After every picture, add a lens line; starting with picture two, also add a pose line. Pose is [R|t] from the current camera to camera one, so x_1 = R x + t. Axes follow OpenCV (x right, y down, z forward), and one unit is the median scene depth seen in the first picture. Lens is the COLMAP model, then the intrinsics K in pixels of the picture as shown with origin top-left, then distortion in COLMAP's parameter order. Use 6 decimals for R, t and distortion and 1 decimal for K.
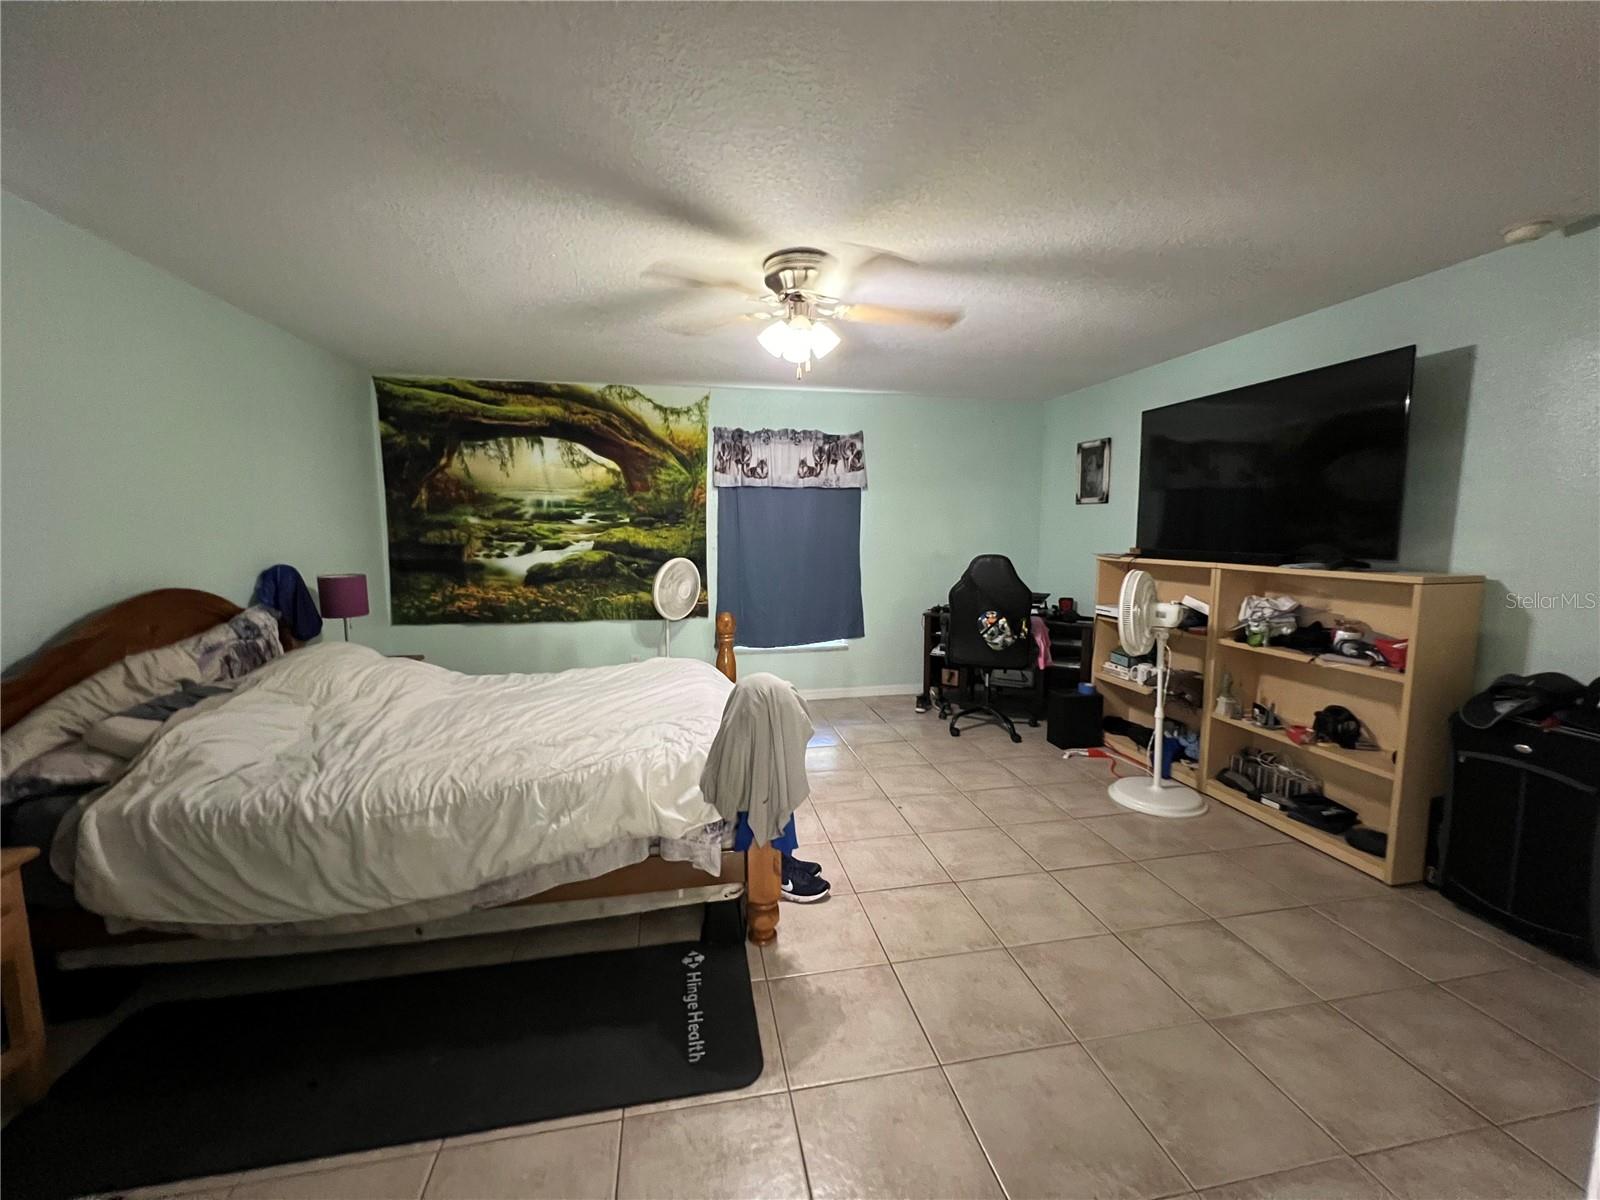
lens RADIAL K [[636.8, 0, 795.6], [0, 636.8, 597.7], [0, 0, 1]] dist [0.001764, 0.000294]
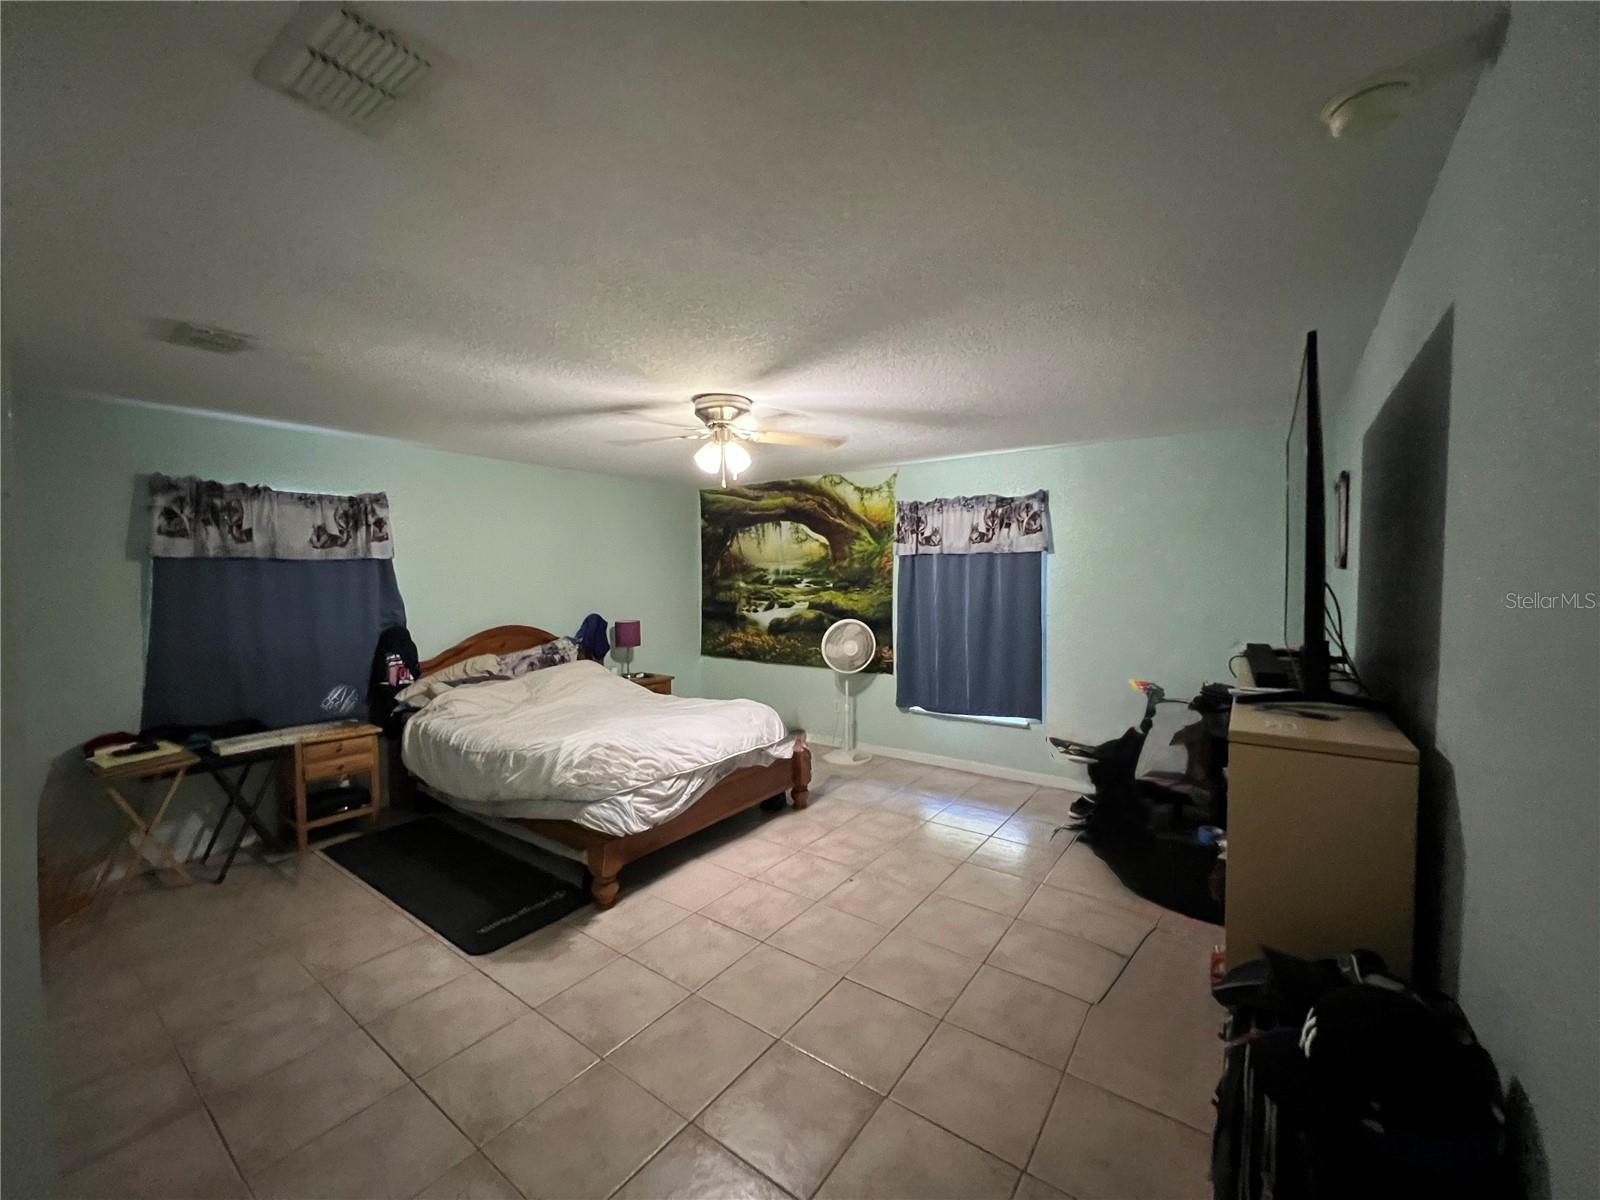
lens RADIAL K [[636.8, 0, 792.3], [0, 636.8, 596.5], [0, 0, 1]] dist [0.001764, 0.000294]
pose [[0.679795, 0.025483, -0.732959, 0.565825], [-0.077305, 0.996319, -0.037059, -0.051353], [0.729317, 0.081854, 0.679262, 0.142272]]
